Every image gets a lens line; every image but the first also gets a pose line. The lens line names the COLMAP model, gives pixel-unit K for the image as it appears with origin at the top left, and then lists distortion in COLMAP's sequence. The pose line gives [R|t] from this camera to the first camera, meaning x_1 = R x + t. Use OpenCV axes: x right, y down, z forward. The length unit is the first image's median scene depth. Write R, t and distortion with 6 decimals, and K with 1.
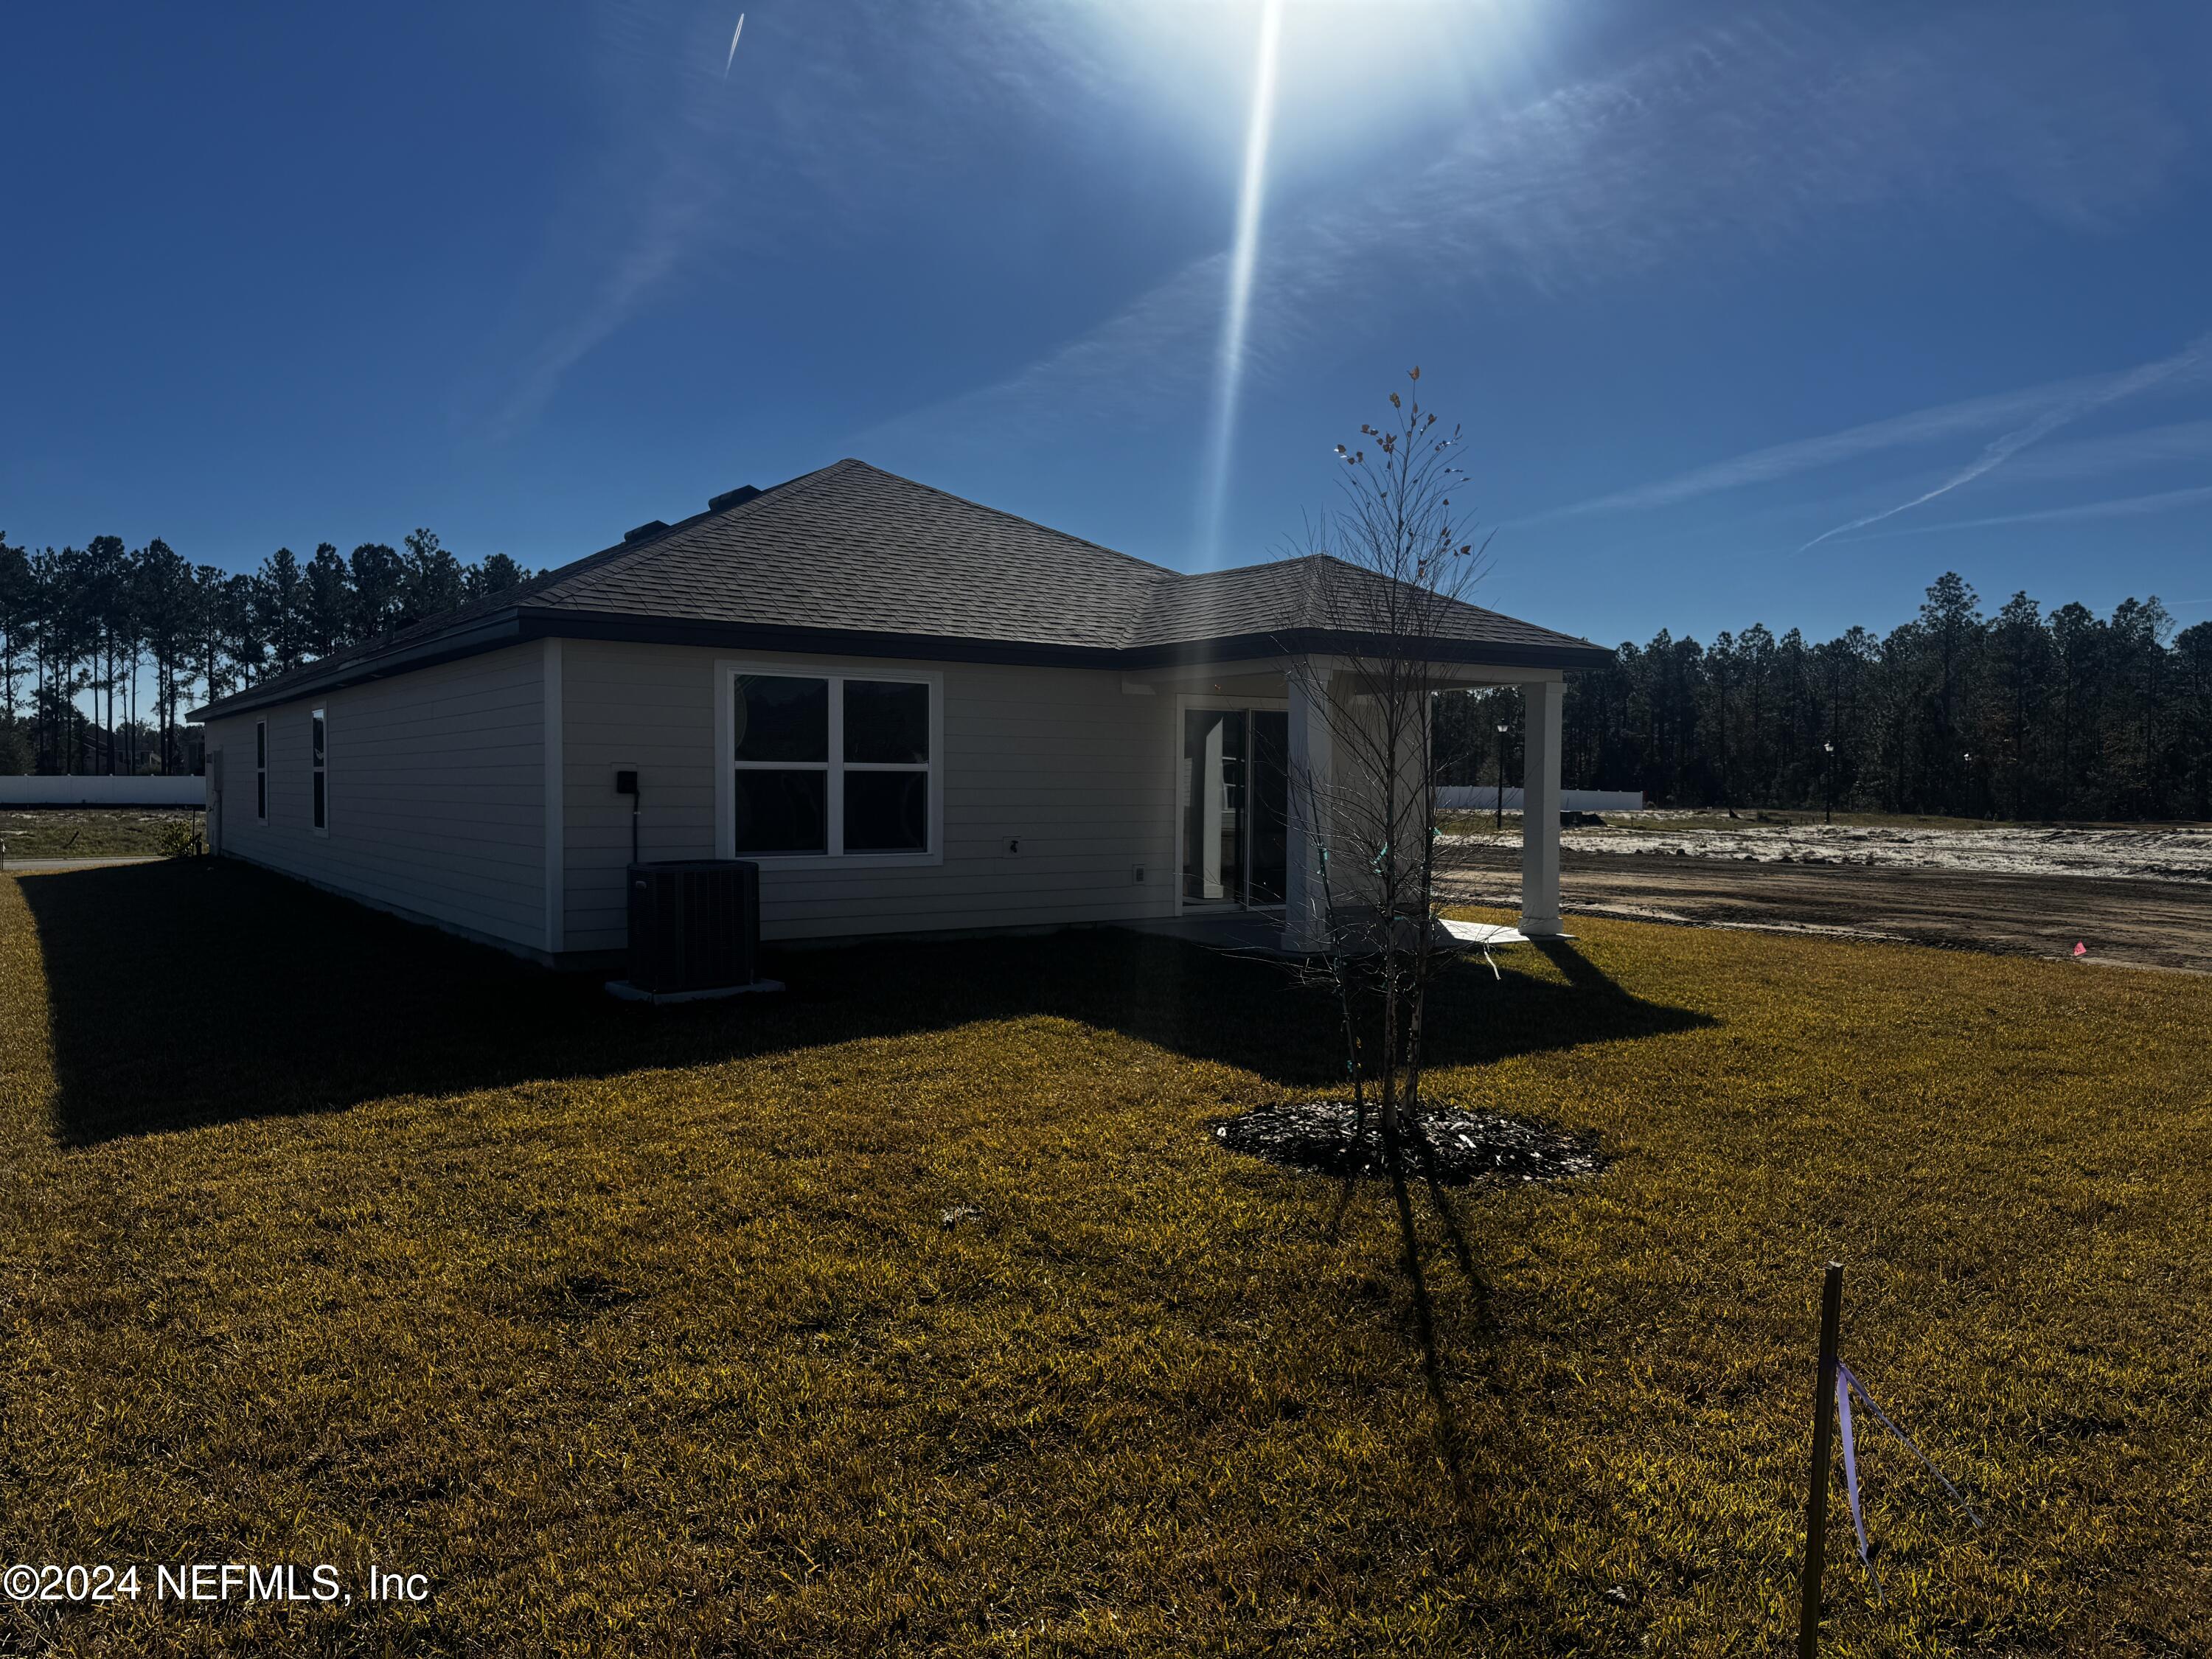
lens RADIAL K [[1547.2, 0, 1114.8], [0, 1547.2, 833.5], [0, 0, 1]] dist [-0.004237, -0.004783]
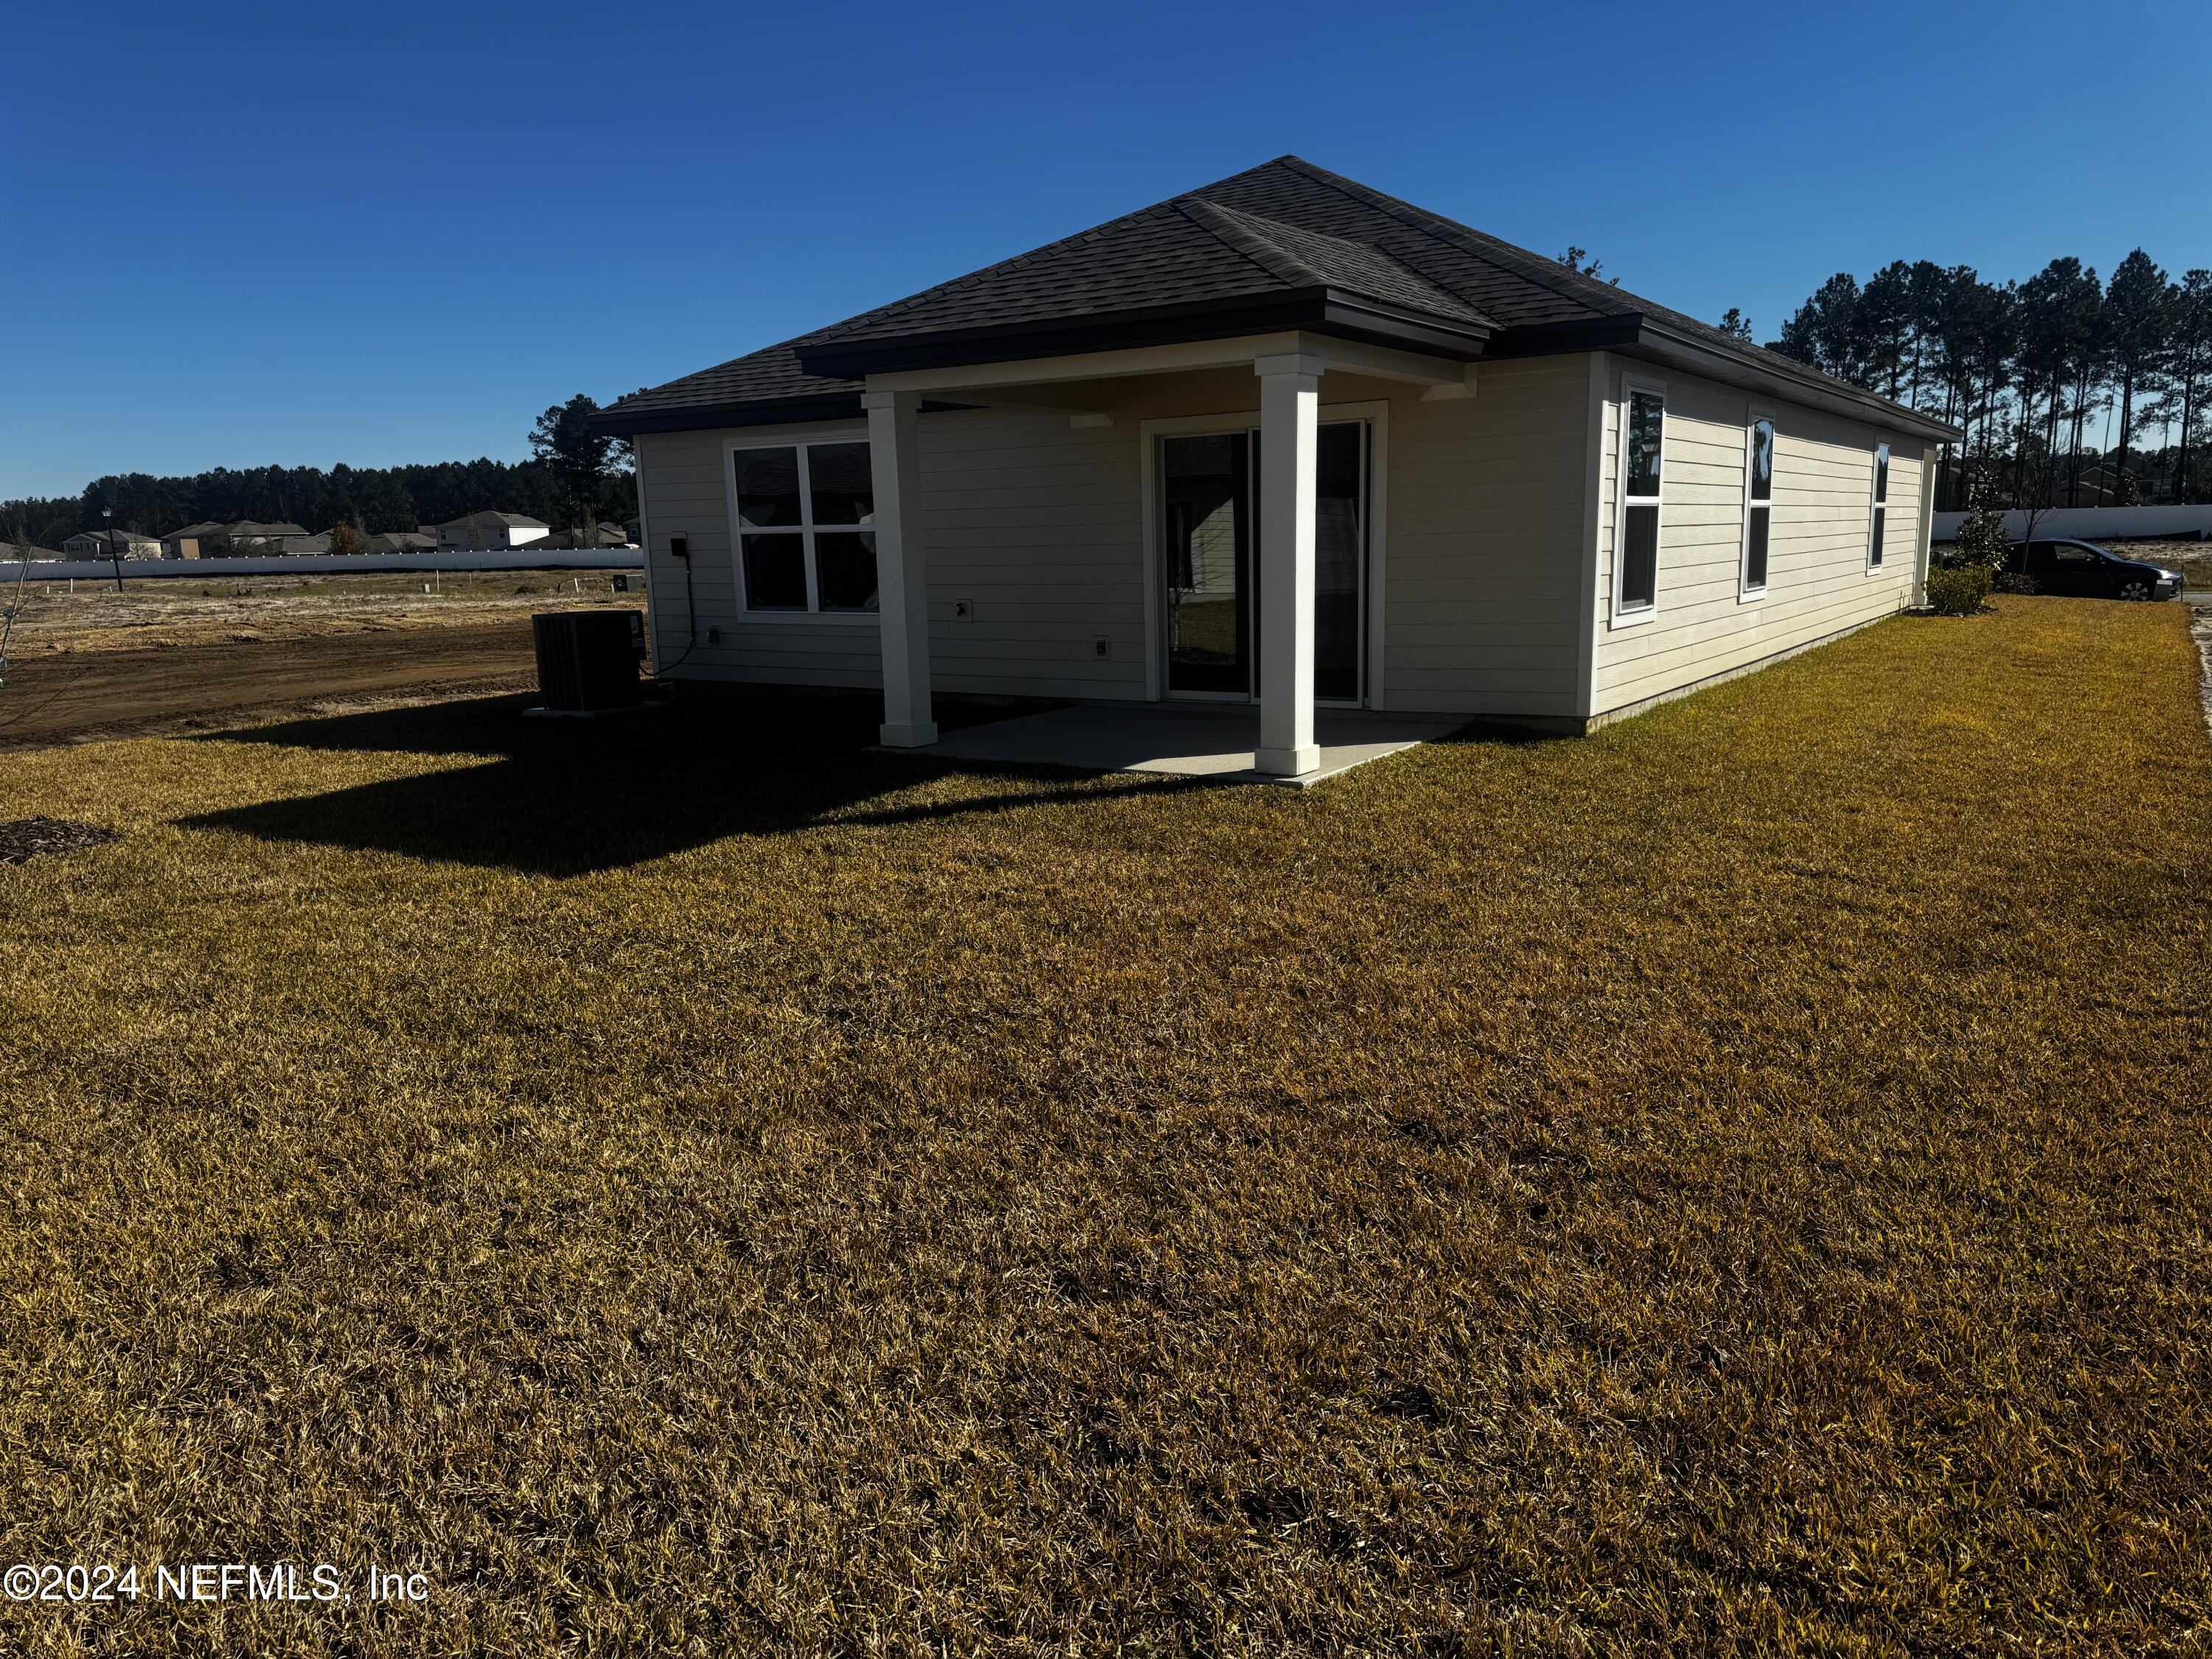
lens RADIAL K [[1547.2, 0, 1114.9], [0, 1547.2, 823.9], [0, 0, 1]] dist [-0.004237, -0.004783]
pose [[0.356315, 0.162597, -0.920110, 0.919495], [-0.007667, 0.985218, 0.171134, -0.027225], [0.934334, -0.053923, 0.352295, 0.810570]]
